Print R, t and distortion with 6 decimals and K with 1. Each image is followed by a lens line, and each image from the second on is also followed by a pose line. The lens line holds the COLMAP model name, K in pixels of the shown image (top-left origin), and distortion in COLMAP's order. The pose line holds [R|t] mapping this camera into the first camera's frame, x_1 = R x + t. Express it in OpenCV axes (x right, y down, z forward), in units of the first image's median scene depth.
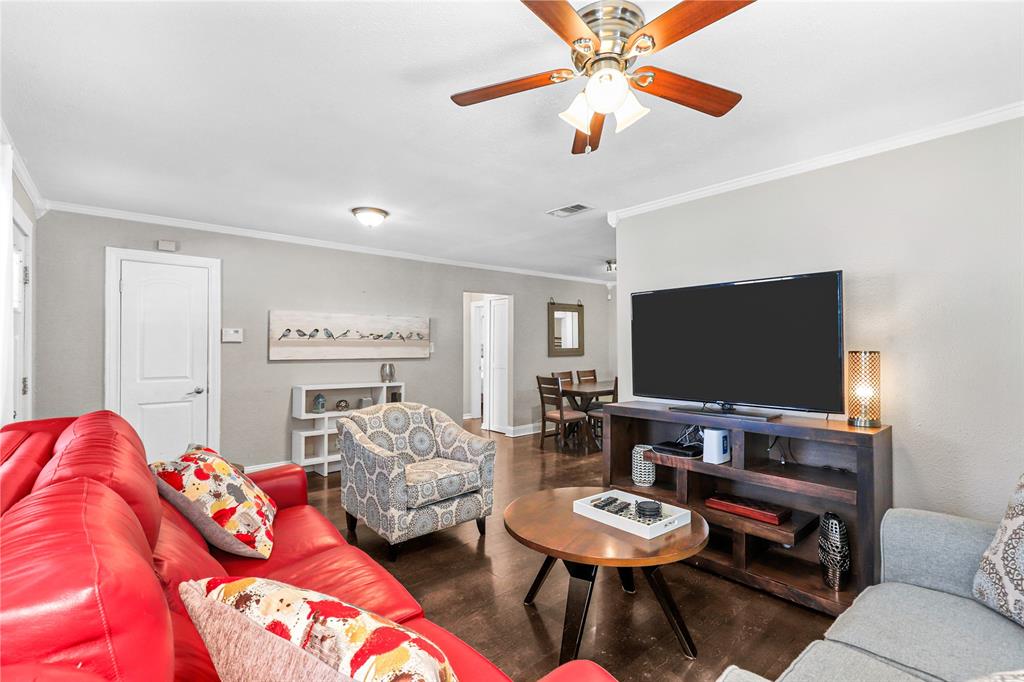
lens RADIAL K [[459.7, 0, 510.1], [0, 459.7, 337.9], [0, 0, 1]] dist [0.002047, -0.000172]
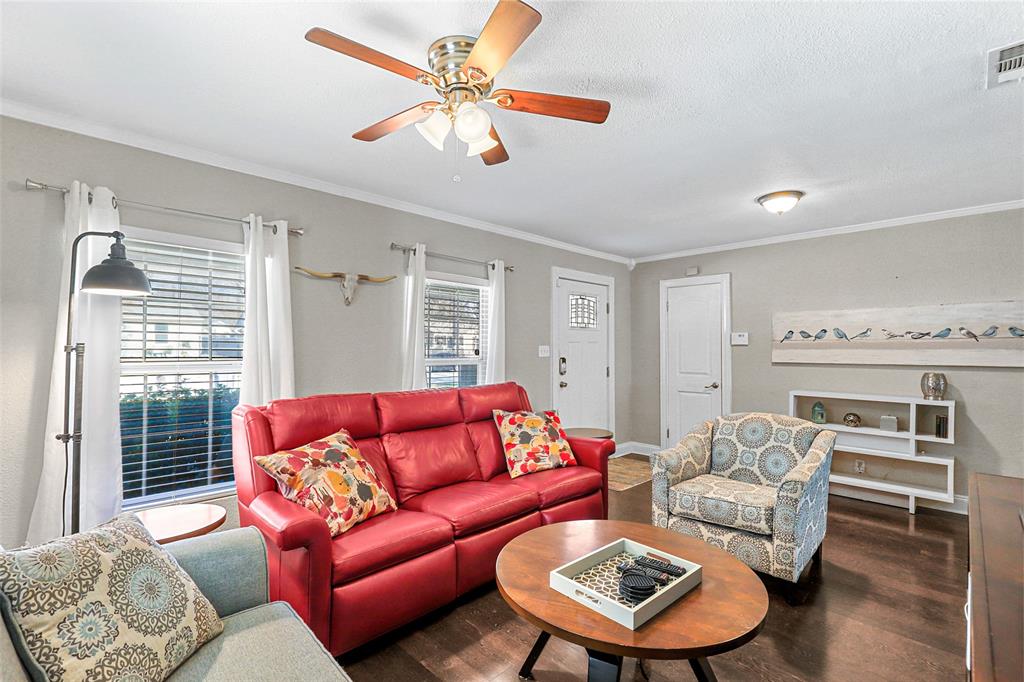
lens RADIAL K [[459.7, 0, 518.4], [0, 459.7, 340.5], [0, 0, 1]] dist [0.002047, -0.000172]
pose [[0.087719, -0.019363, -0.995957, 0.491398], [0.020056, 0.999643, -0.017668, 0.007298], [0.995943, -0.018425, 0.088076, 0.388938]]
